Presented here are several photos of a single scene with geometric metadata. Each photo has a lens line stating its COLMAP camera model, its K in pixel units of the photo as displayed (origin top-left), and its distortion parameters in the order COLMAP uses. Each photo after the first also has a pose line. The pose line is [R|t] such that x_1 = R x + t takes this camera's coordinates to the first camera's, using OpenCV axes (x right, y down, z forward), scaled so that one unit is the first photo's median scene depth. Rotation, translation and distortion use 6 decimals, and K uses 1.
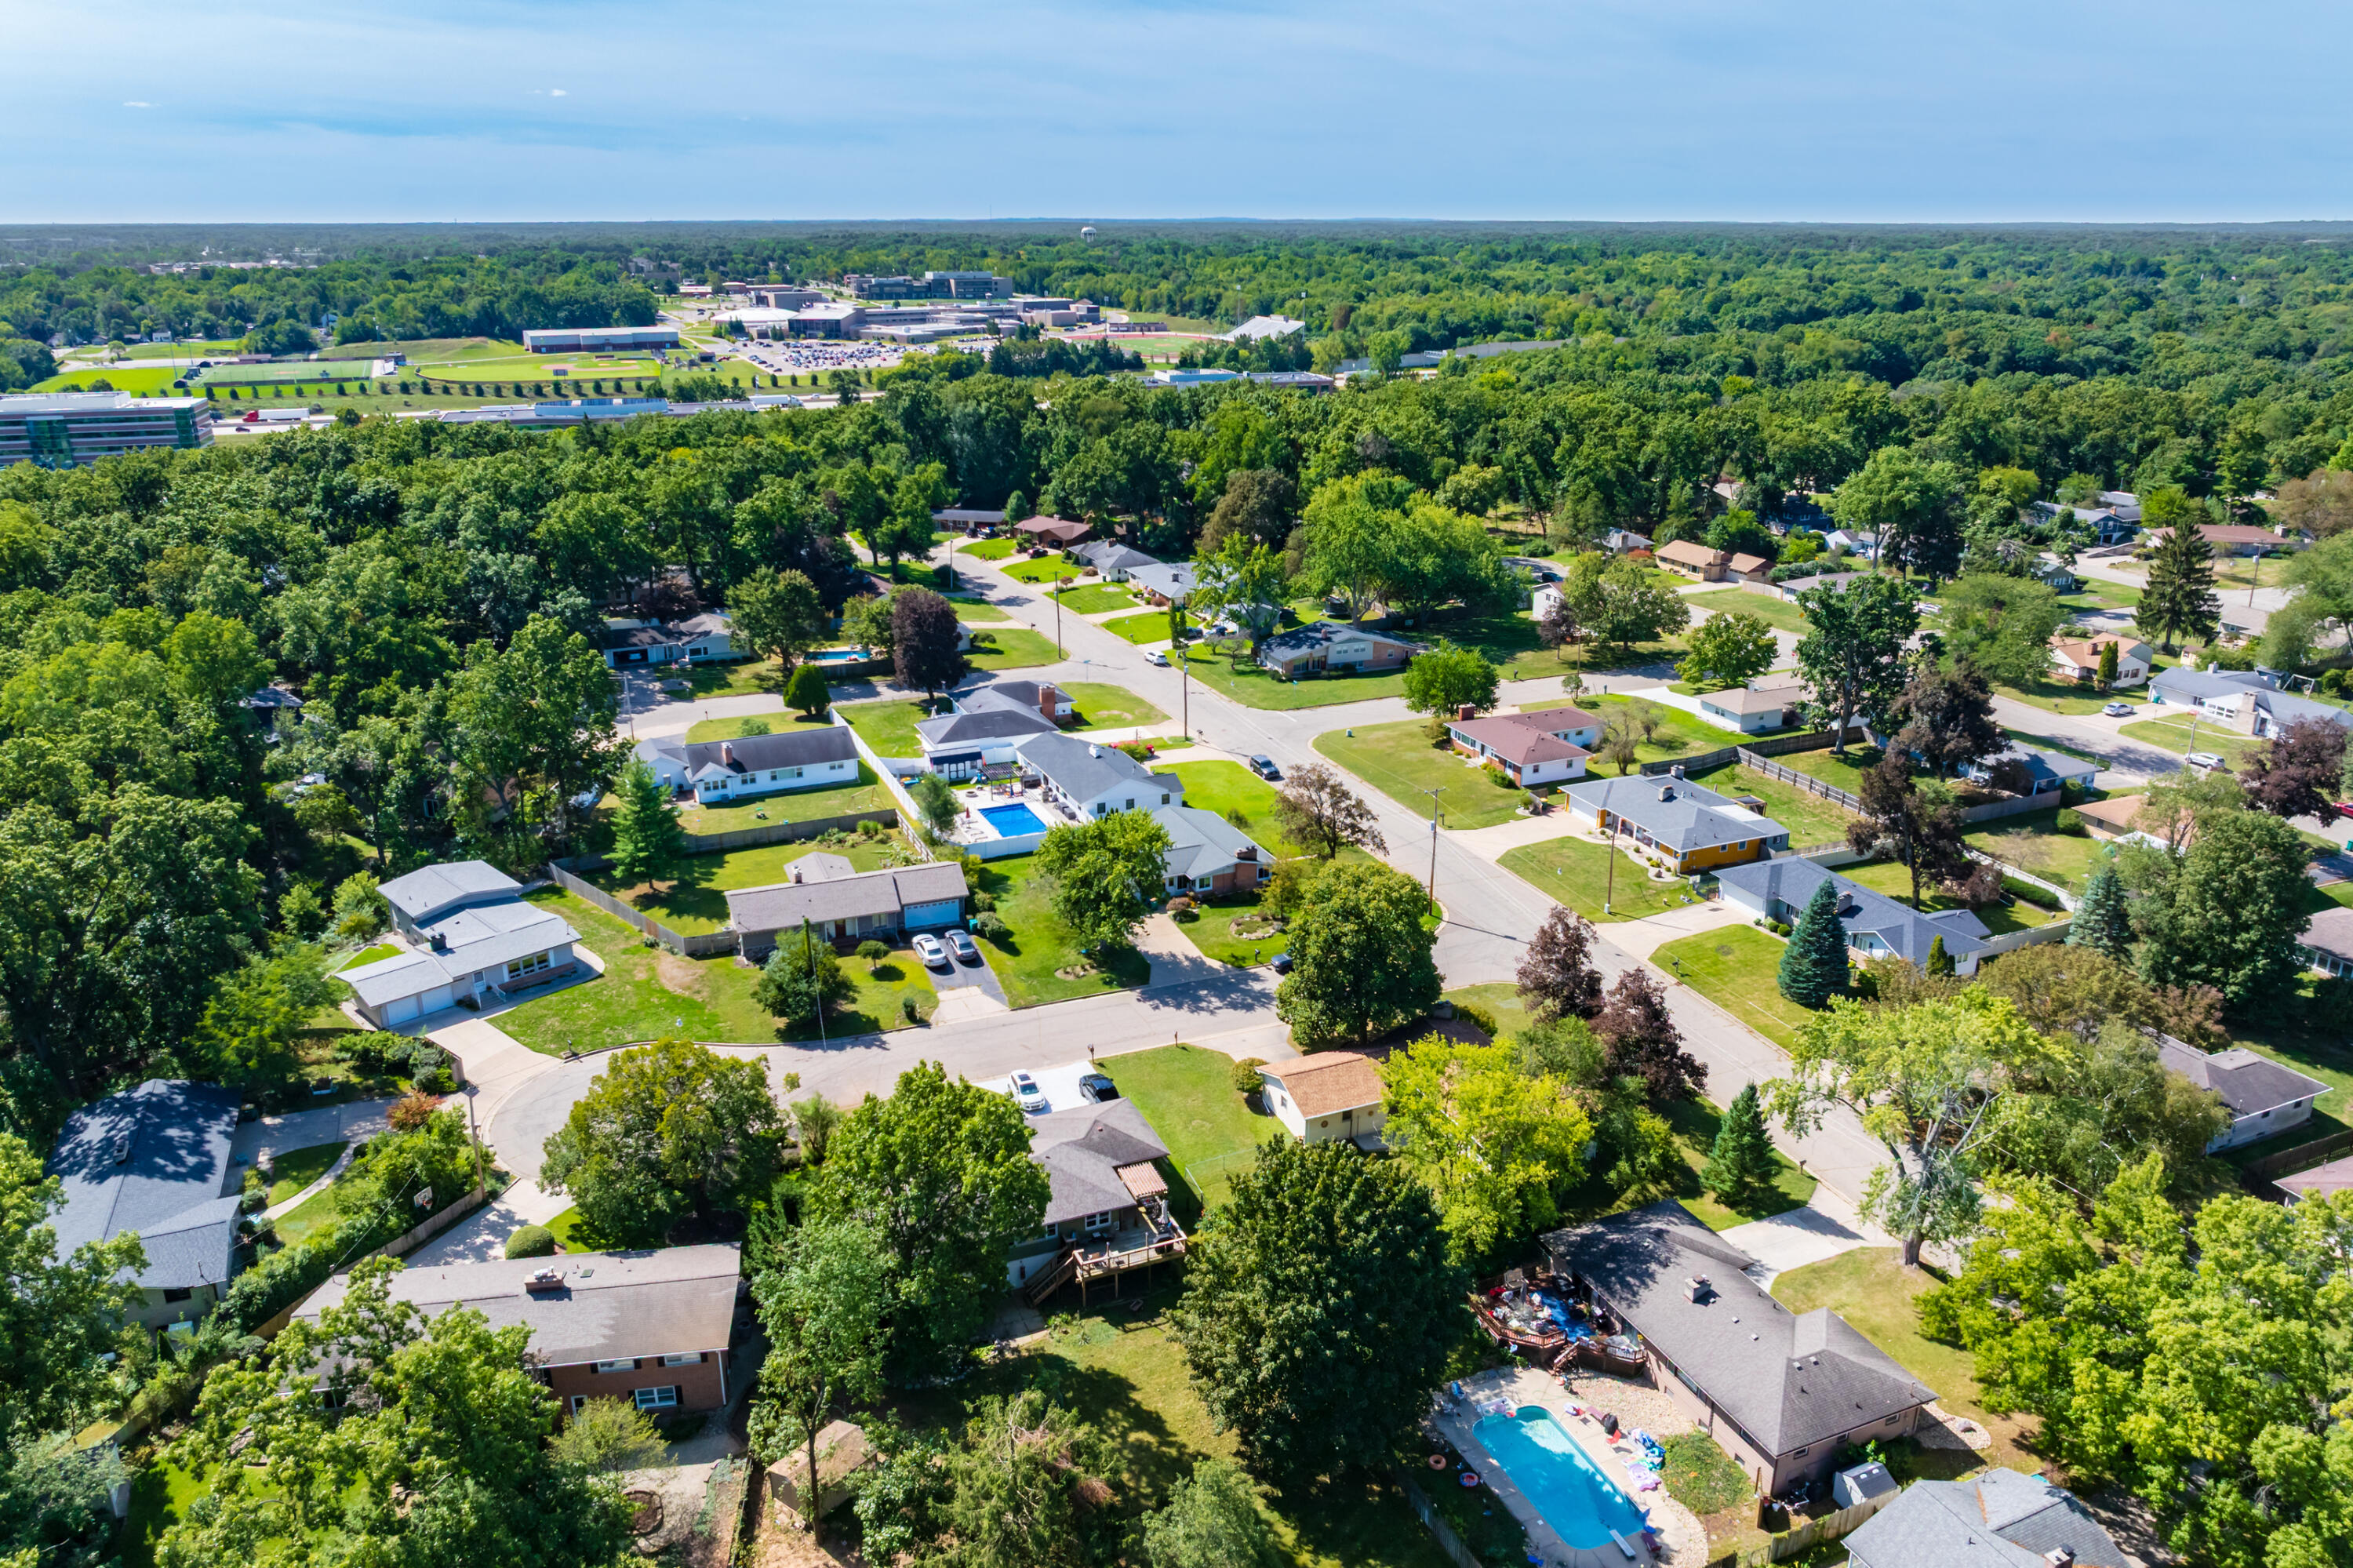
lens RADIAL K [[1639.6, 0, 1187.0], [0, 1639.6, 830.0], [0, 0, 1]] dist [-0.025253, 0.010425]
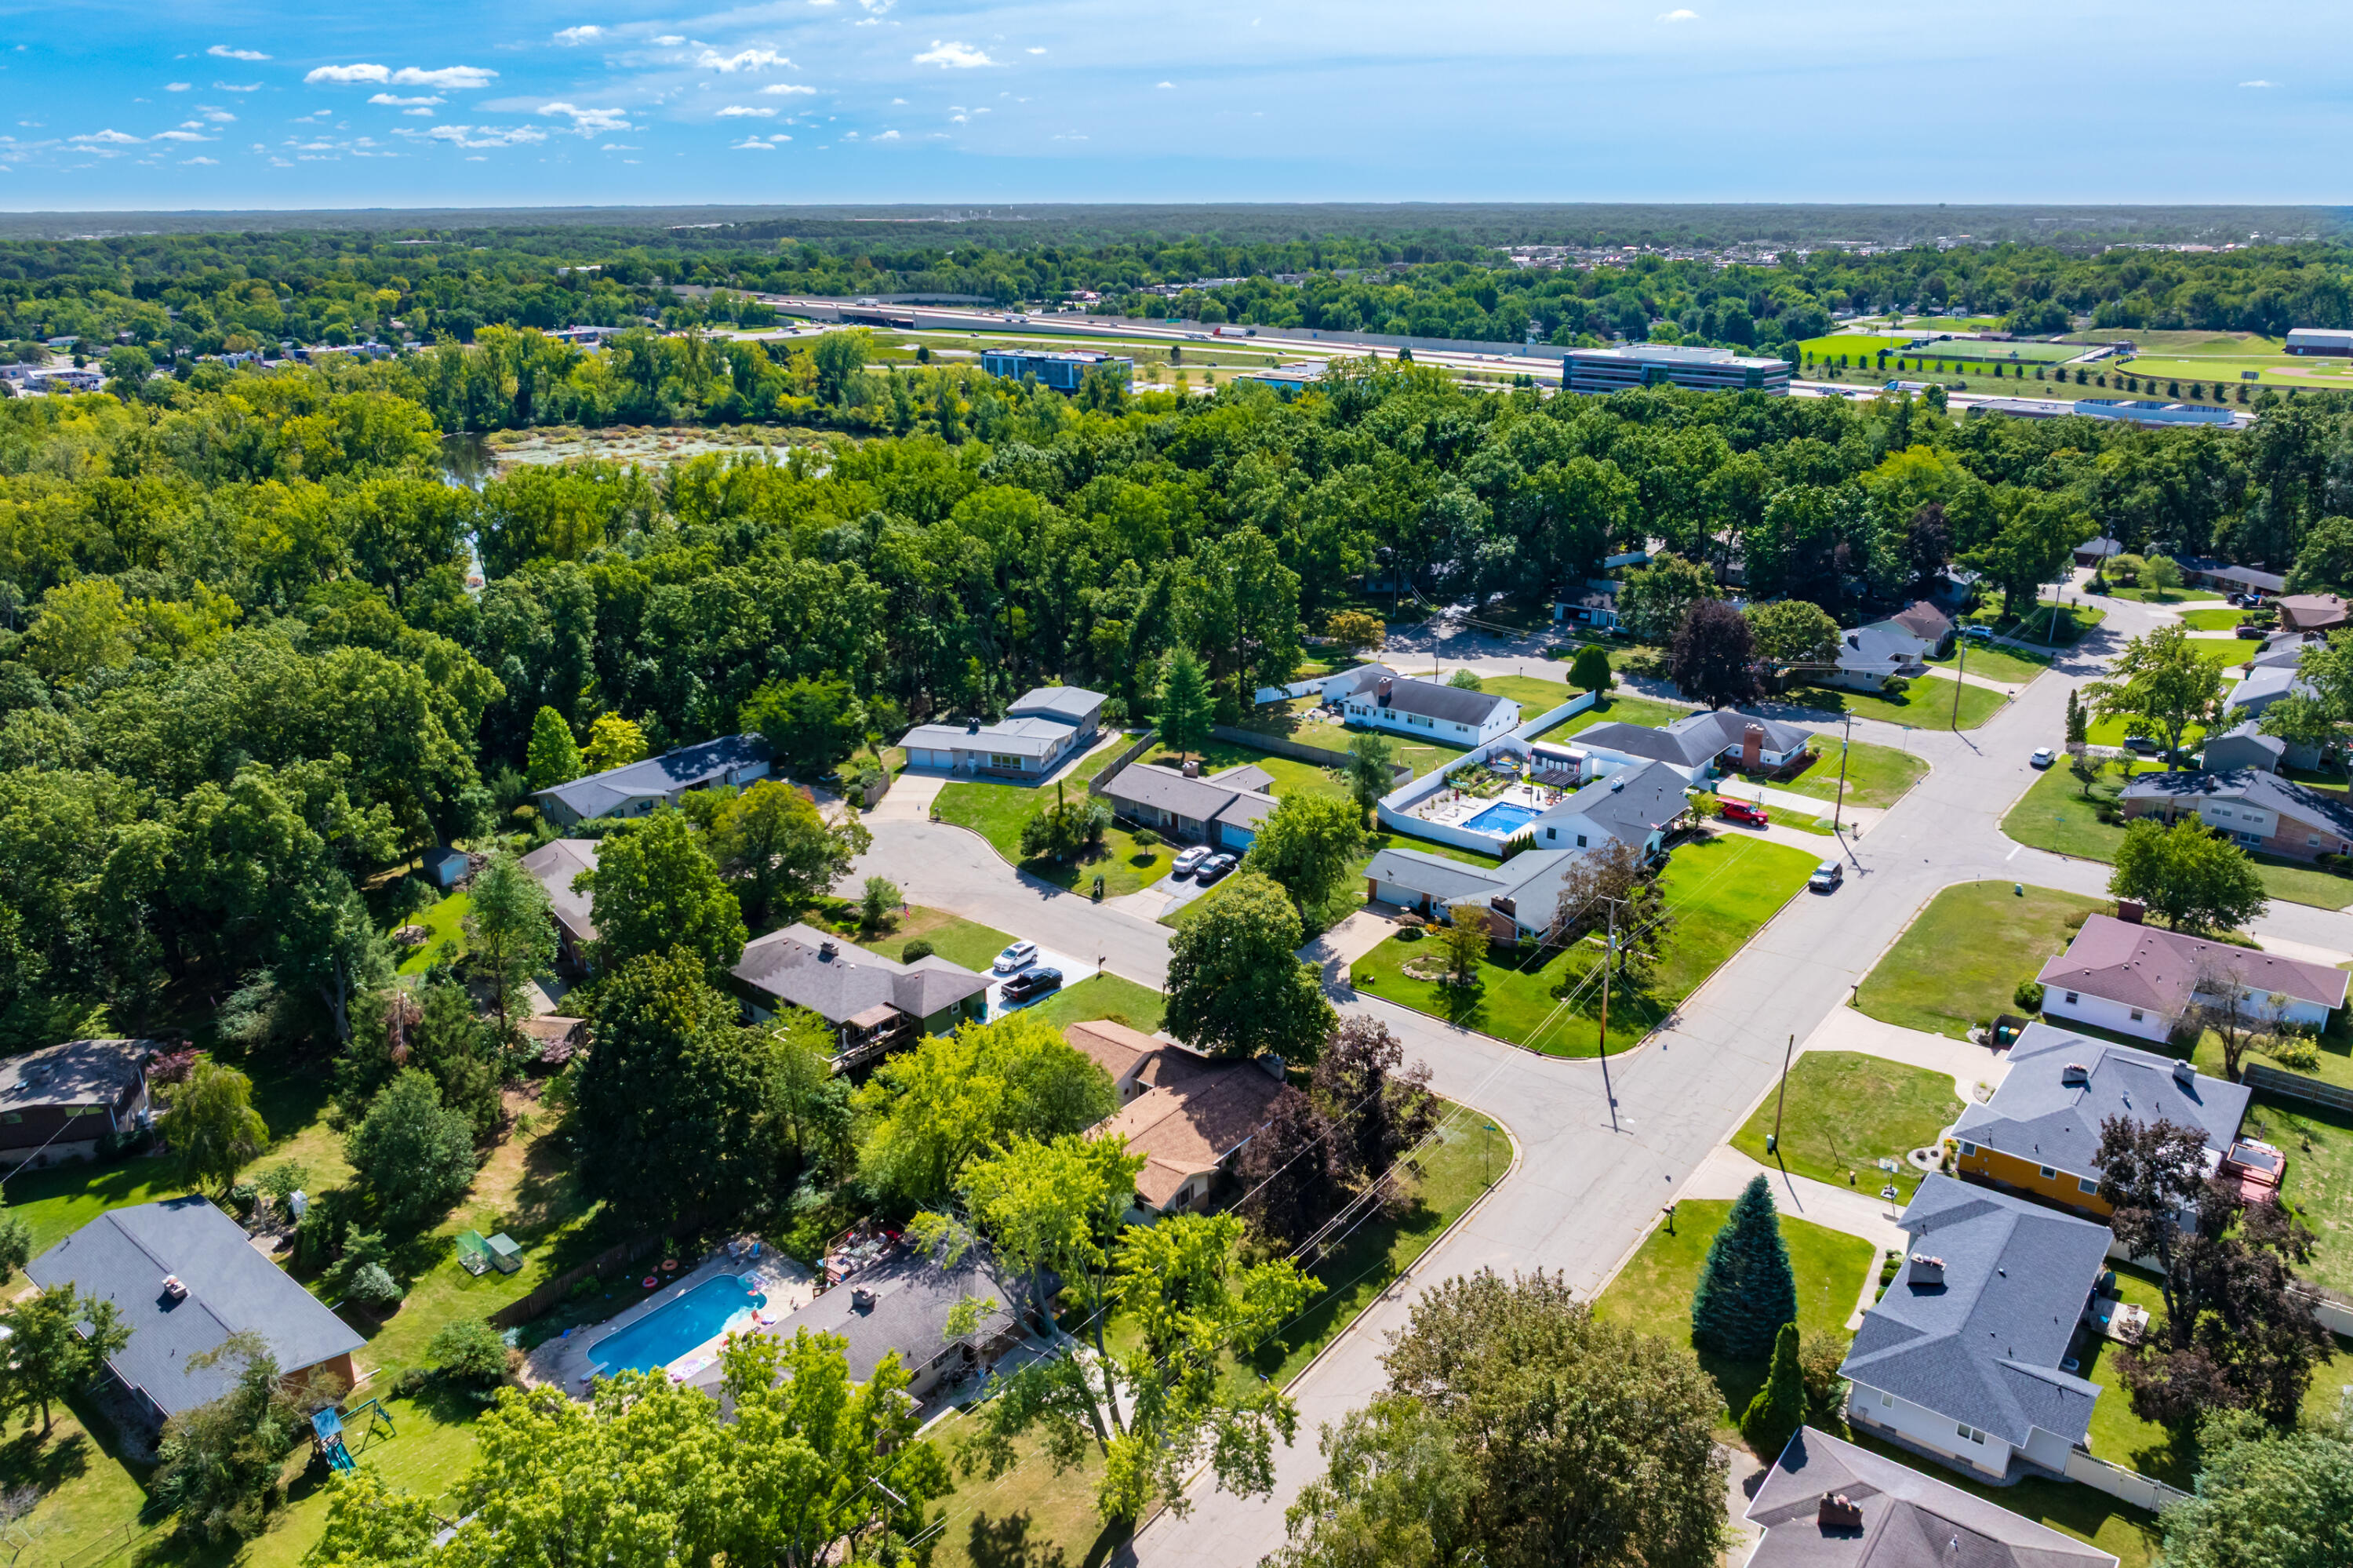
lens RADIAL K [[1639.6, 0, 1187.0], [0, 1639.6, 830.0], [0, 0, 1]] dist [-0.025253, 0.010425]
pose [[0.464568, 0.313960, -0.828013, 0.736720], [-0.306123, 0.934332, 0.182519, -0.143495], [0.830943, 0.168681, 0.530170, 0.392483]]
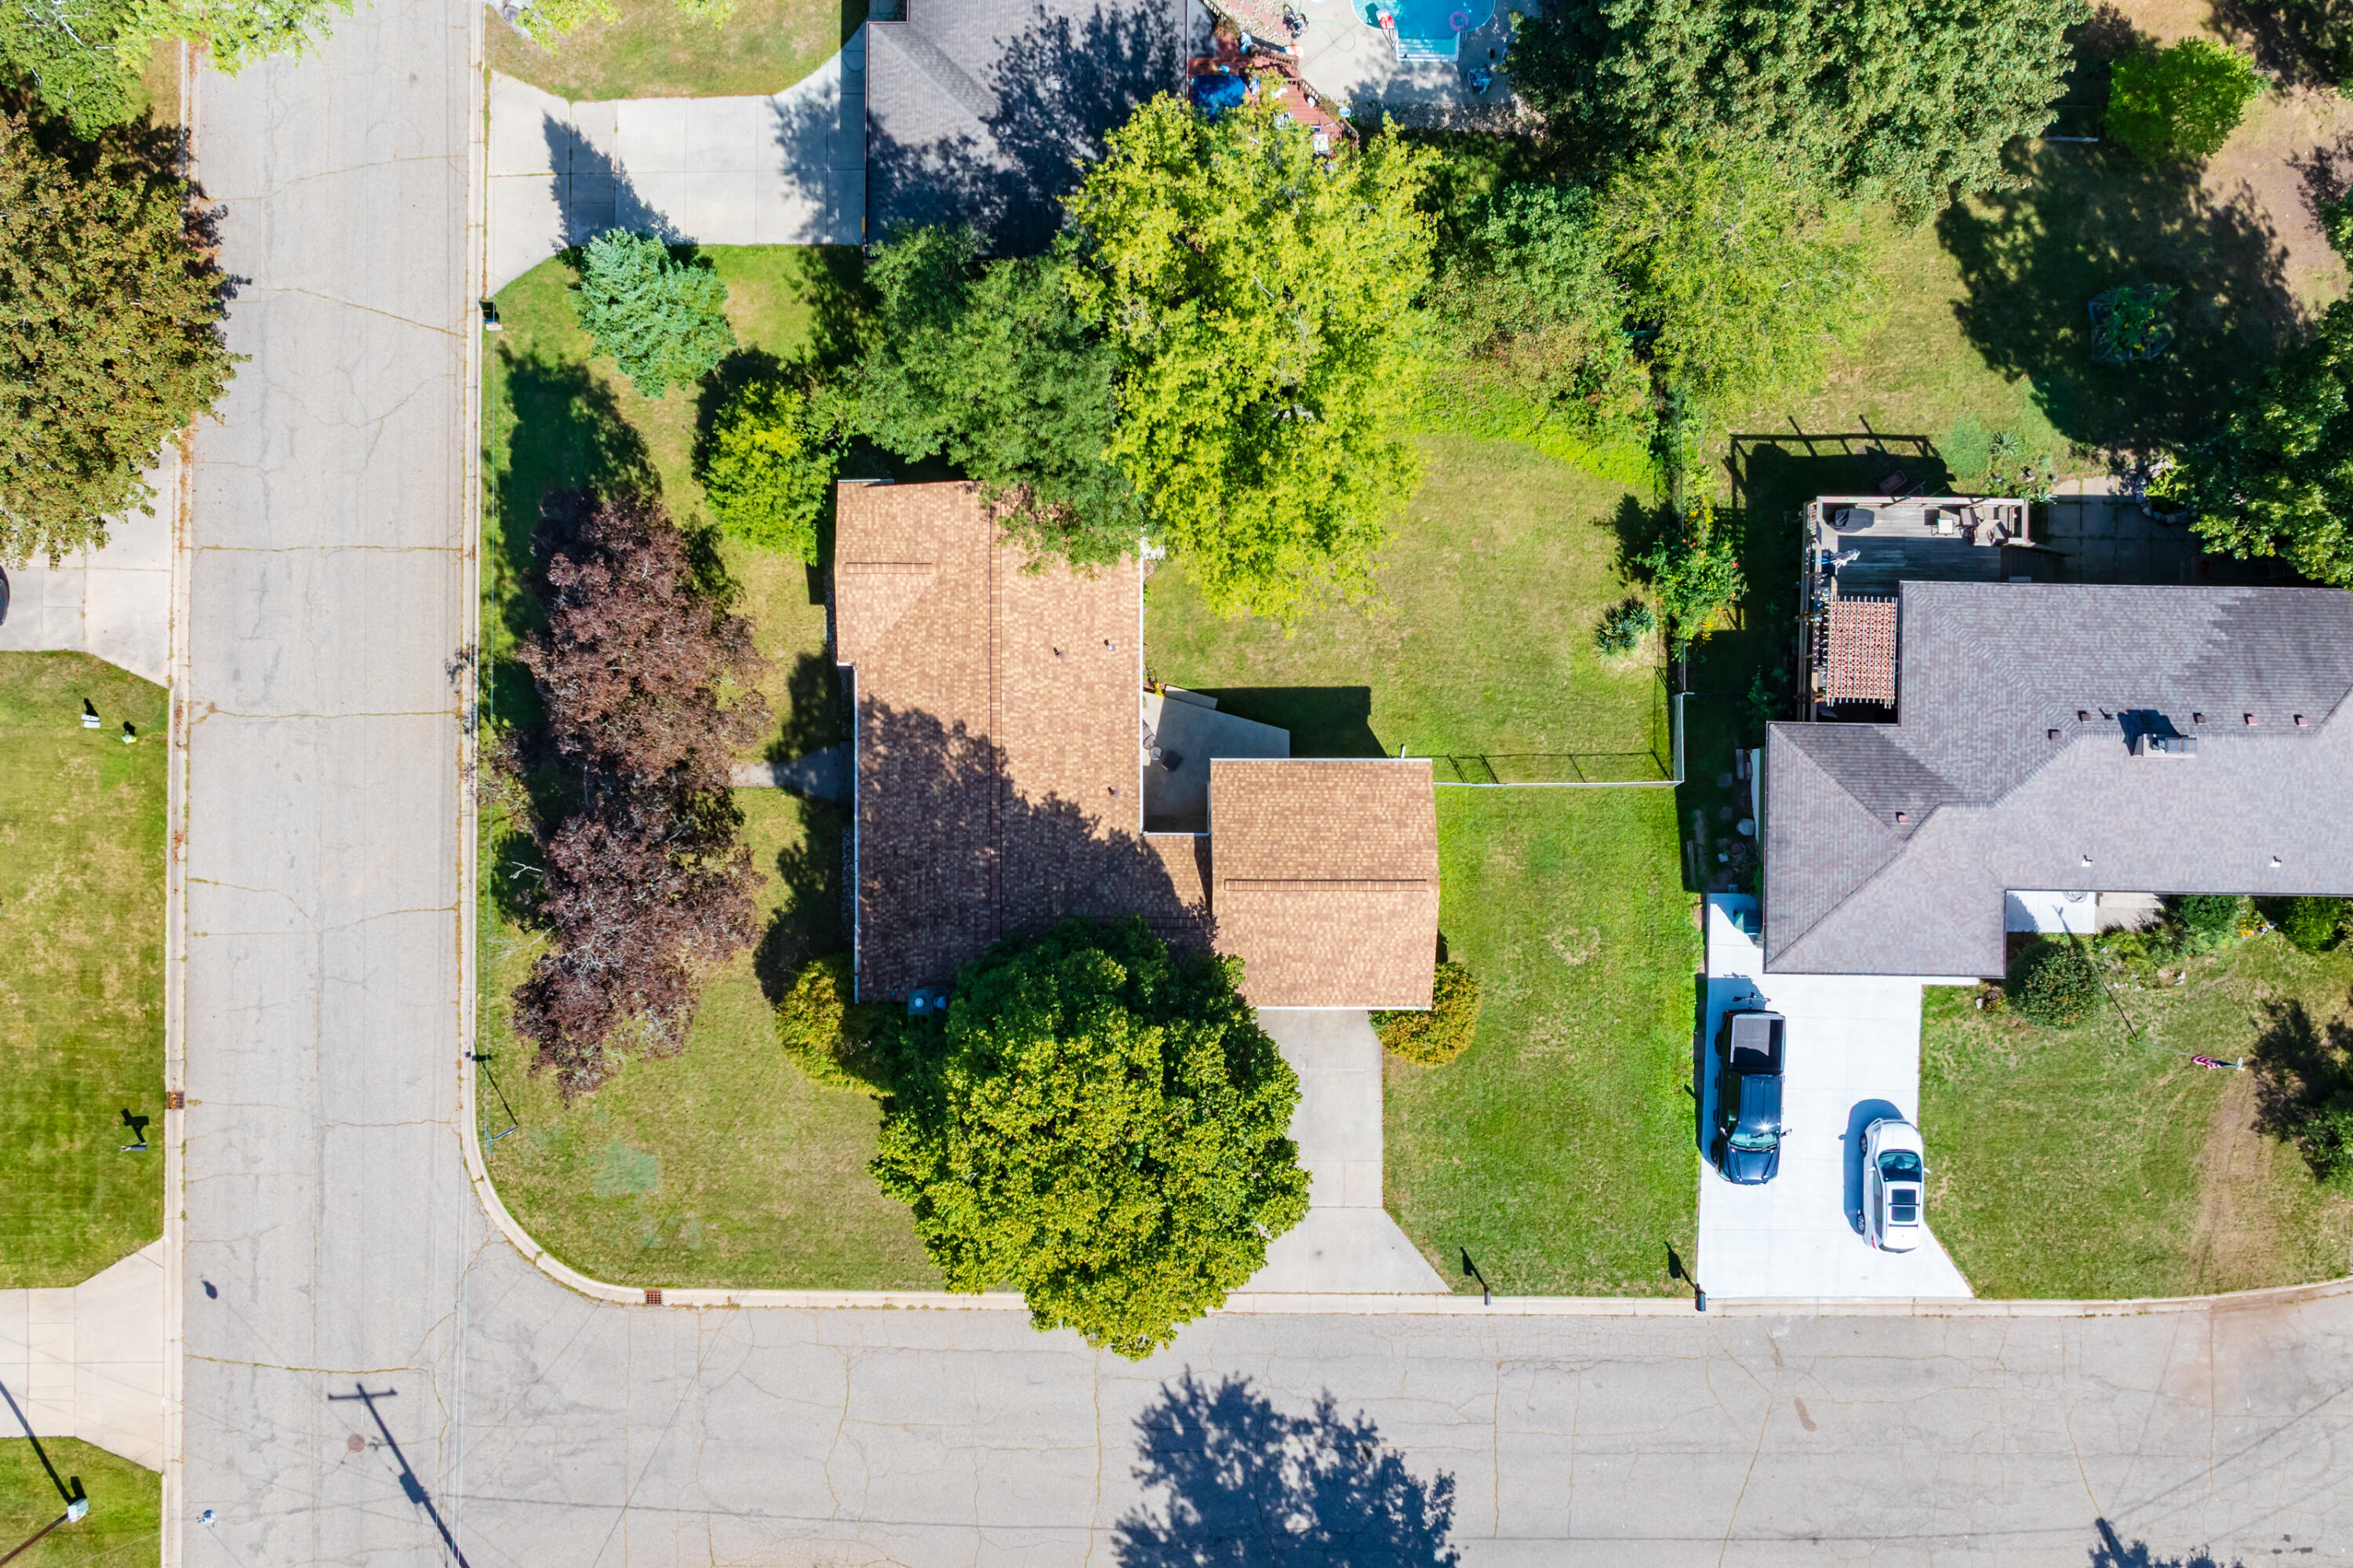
lens RADIAL K [[1797.3, 0, 1111.6], [0, 1797.3, 788.7], [0, 0, 1]] dist [-0.012259, 0.001104]
pose [[-0.914160, -0.405311, 0.005887, 0.116063], [0.146697, -0.317260, 0.936924, -0.248596], [-0.377878, 0.857362, 0.349484, 0.677501]]
